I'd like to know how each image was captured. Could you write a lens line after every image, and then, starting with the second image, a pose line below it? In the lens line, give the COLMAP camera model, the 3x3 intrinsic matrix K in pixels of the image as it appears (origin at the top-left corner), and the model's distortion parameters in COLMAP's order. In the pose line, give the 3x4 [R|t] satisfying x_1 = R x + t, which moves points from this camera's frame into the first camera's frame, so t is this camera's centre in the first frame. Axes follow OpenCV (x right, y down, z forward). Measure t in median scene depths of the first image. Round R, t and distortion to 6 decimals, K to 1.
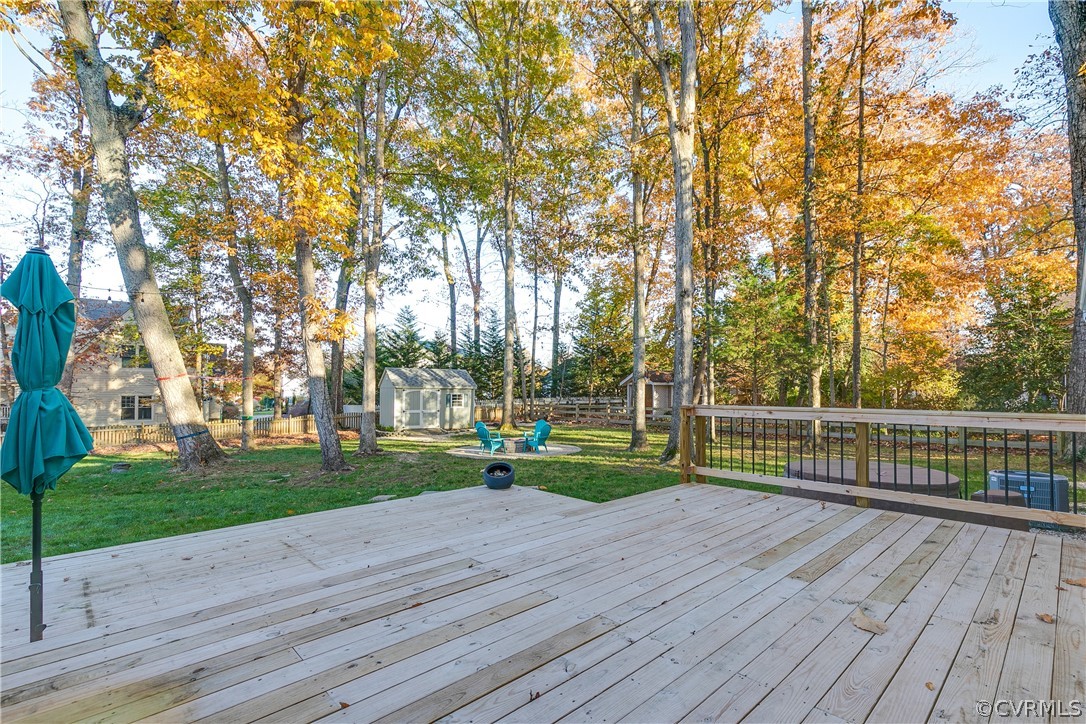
lens RADIAL K [[512.3, 0, 543.0], [0, 512.3, 362.0], [0, 0, 1]] dist [0.000266, 0.000001]
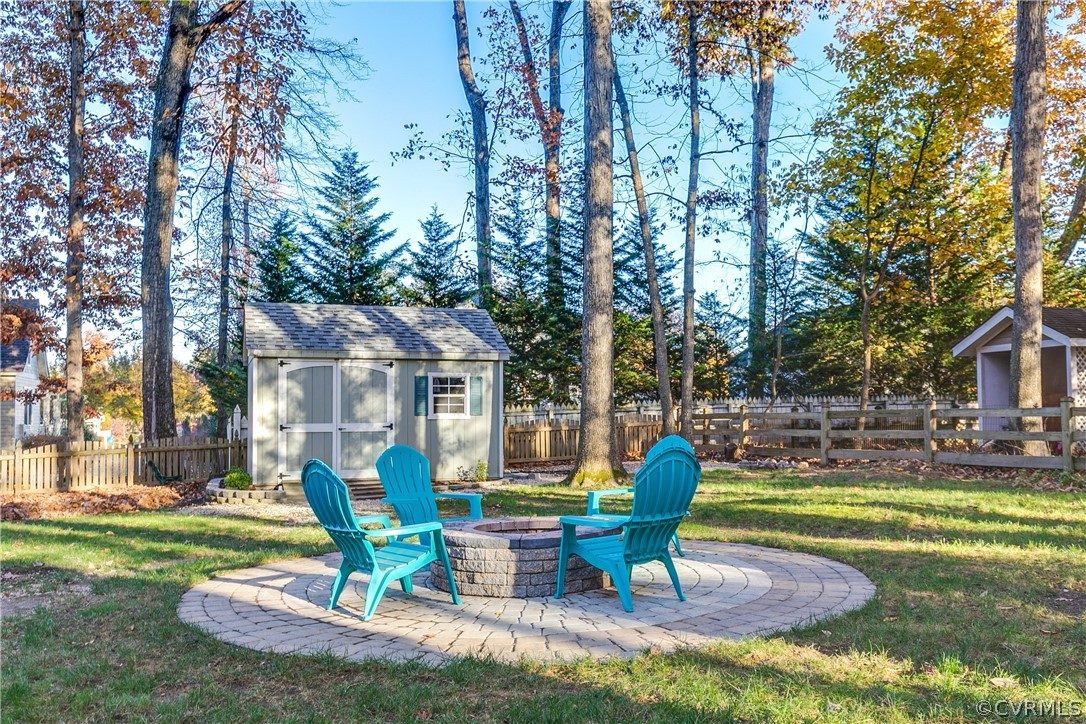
lens RADIAL K [[981.8, 0, 543.0], [0, 981.8, 362.0], [0, 0, 1]] dist [-0.053878, -0.003524]
pose [[0.979153, -0.017475, -0.202373, 0.017061], [0.017978, 0.999838, 0.000645, 0.048000], [0.202329, -0.004270, 0.979308, 0.345925]]
